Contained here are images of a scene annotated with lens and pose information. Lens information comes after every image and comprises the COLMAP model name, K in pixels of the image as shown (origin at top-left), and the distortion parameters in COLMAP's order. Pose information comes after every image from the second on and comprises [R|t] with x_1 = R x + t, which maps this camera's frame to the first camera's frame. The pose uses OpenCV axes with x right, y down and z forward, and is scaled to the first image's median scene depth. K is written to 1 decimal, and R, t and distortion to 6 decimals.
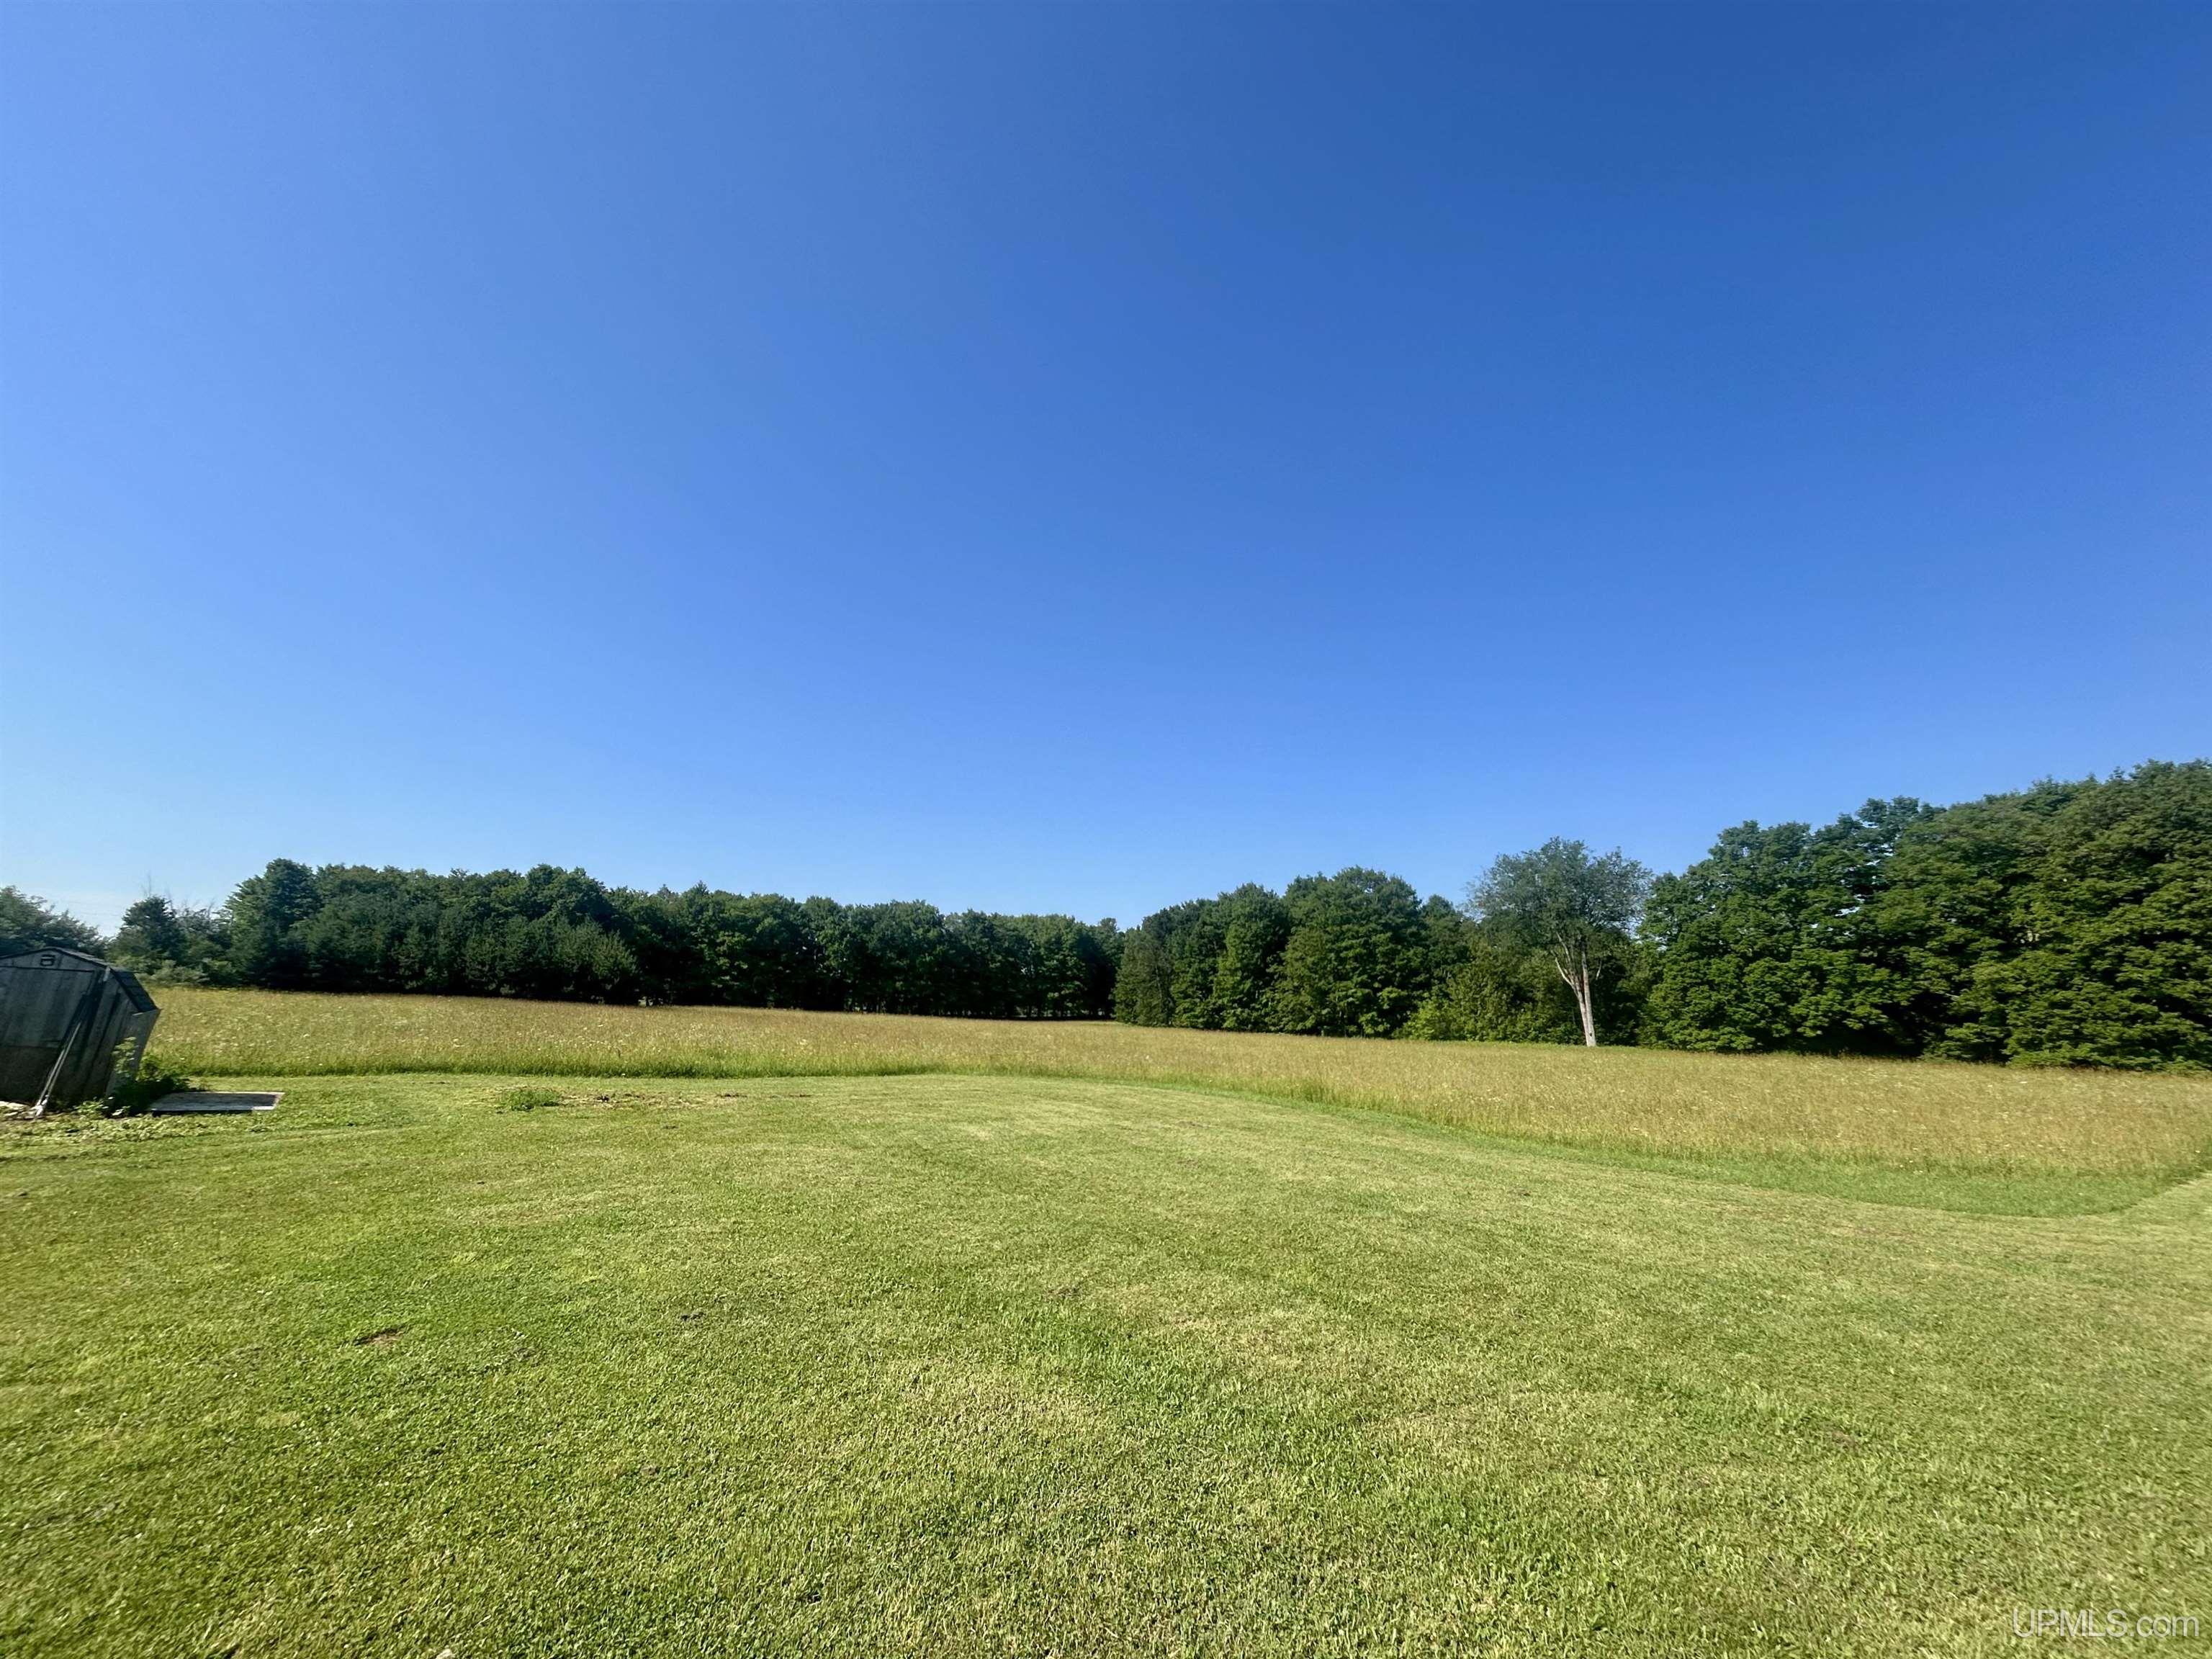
lens RADIAL K [[892.6, 0, 1106.0], [0, 892.6, 829.5], [0, 0, 1]] dist [-0.000045, 0.000172]
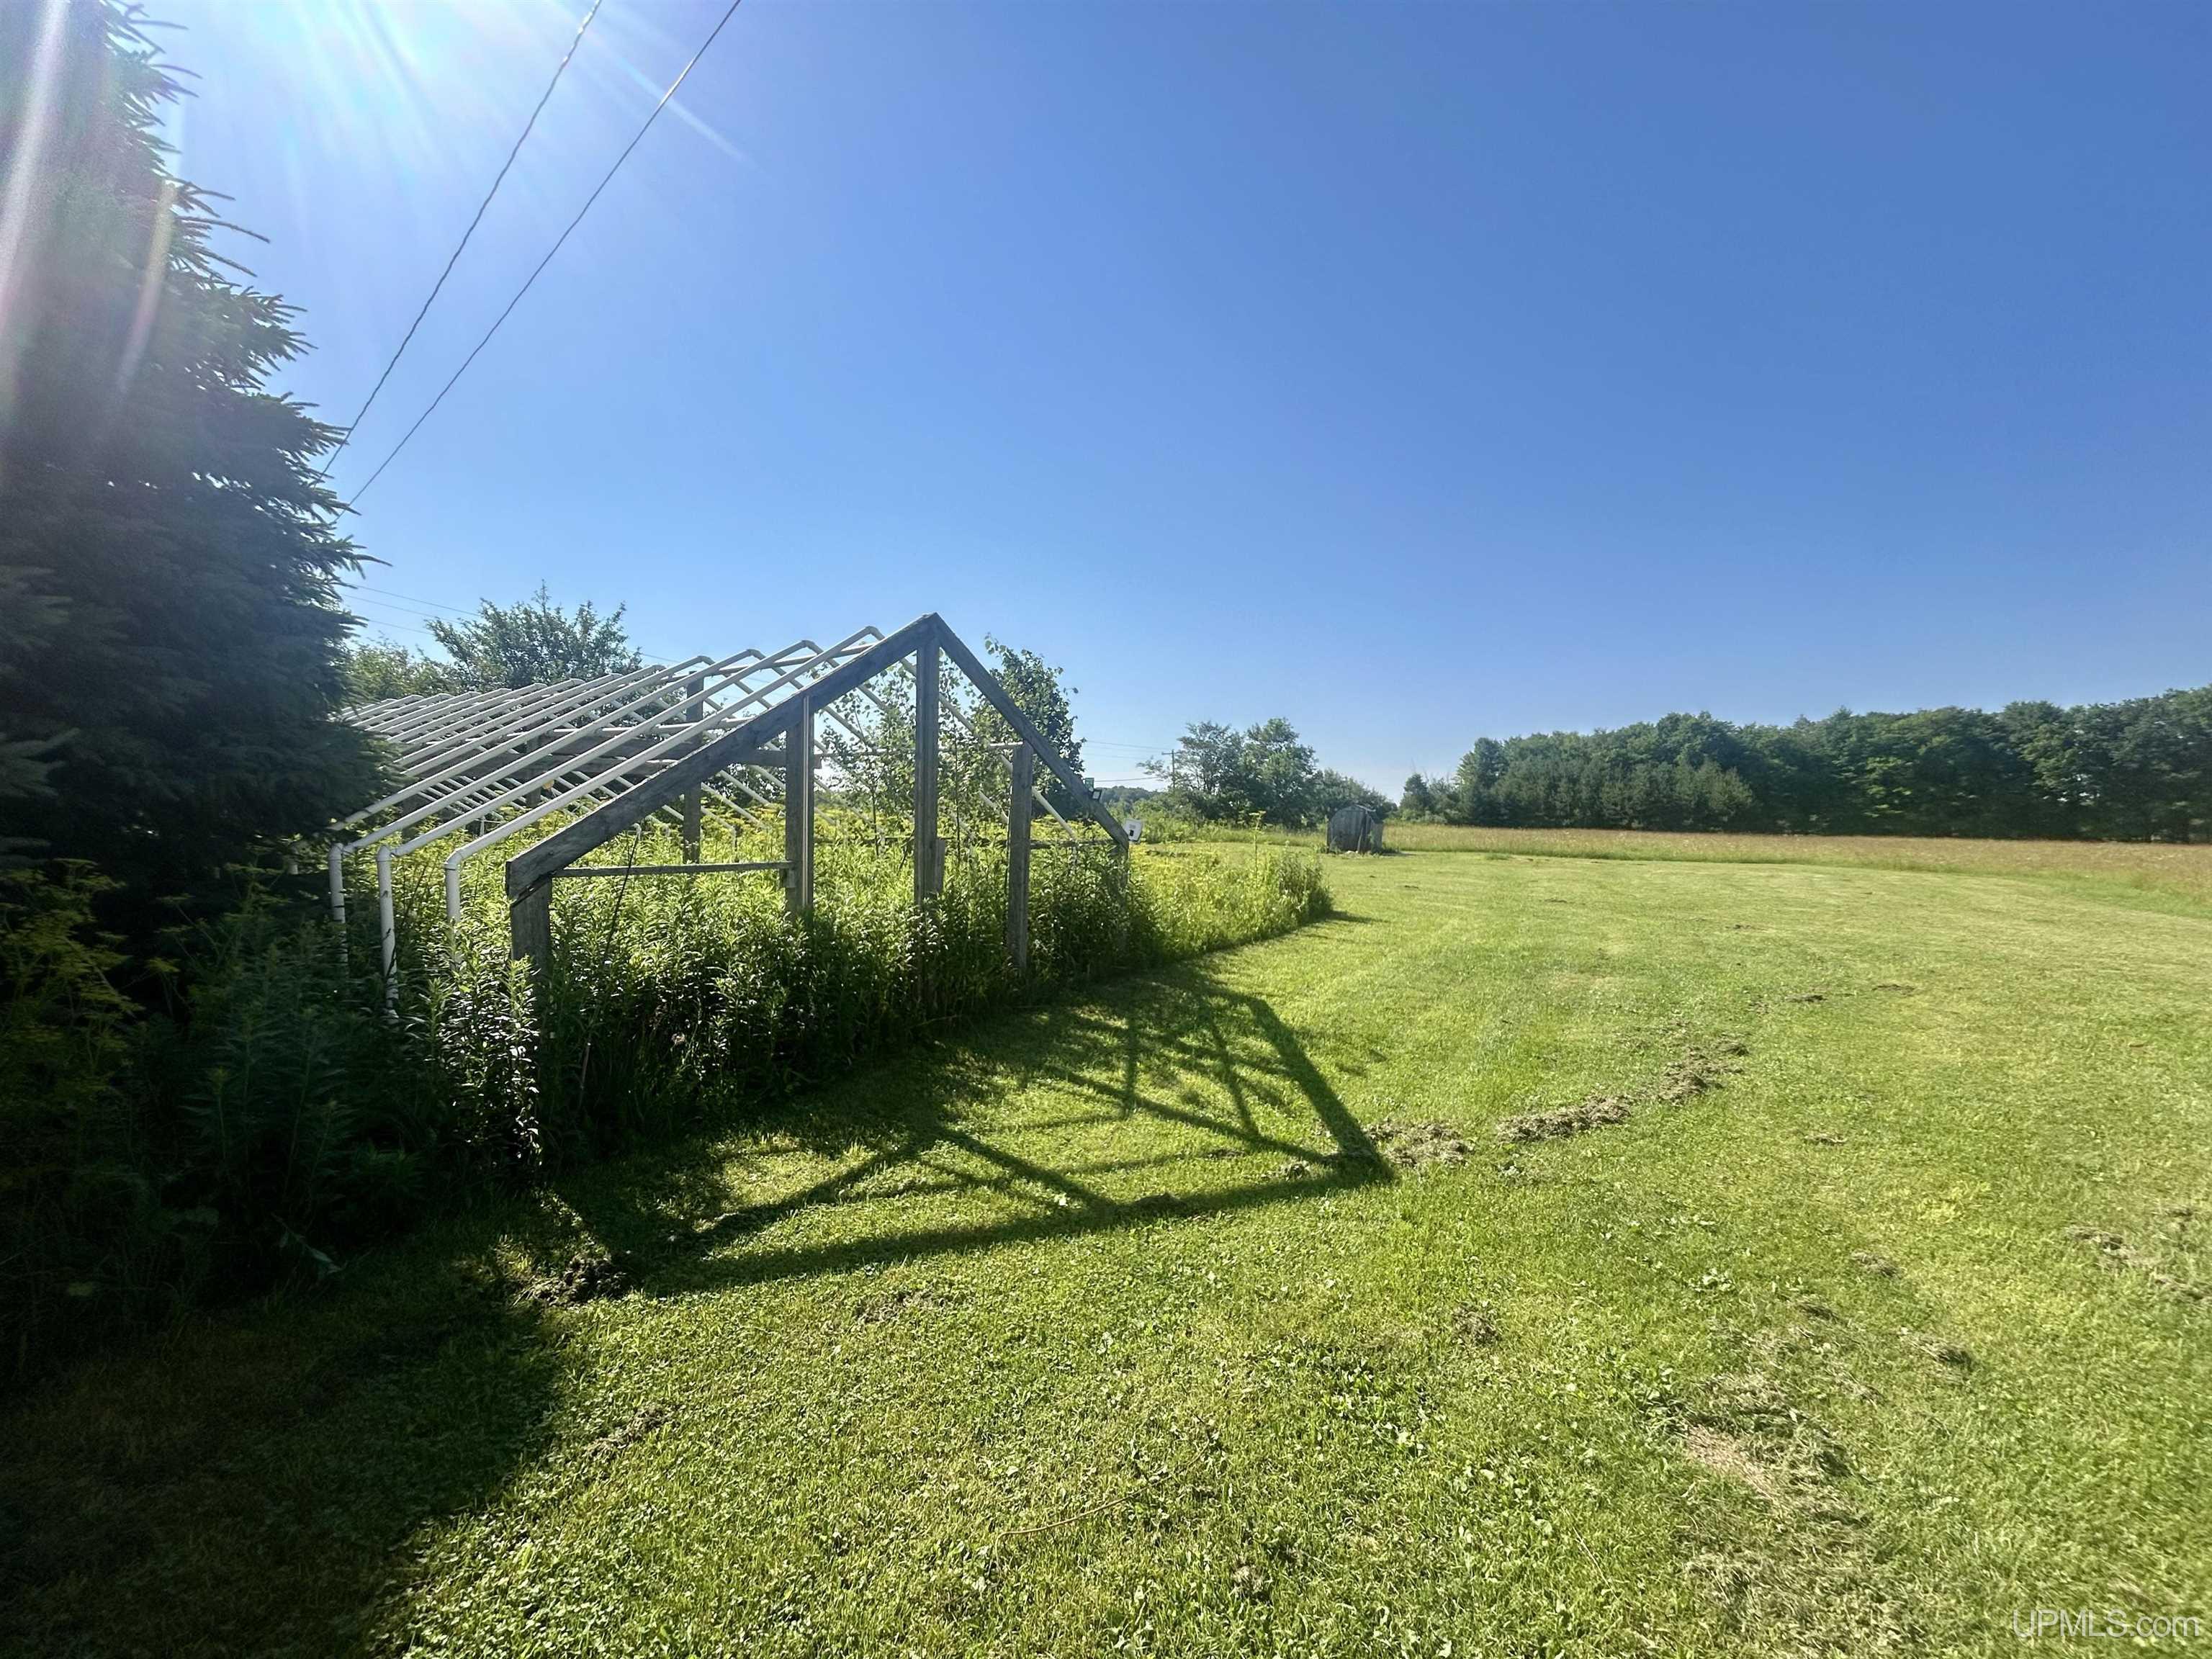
lens RADIAL K [[892.6, 0, 1106.0], [0, 892.6, 829.5], [0, 0, 1]] dist [-0.000045, 0.000172]
pose [[0.388162, -0.019419, -0.921387, 0.132410], [0.184906, 0.981089, 0.057220, -0.014148], [0.902851, -0.192581, 0.384412, -0.101188]]
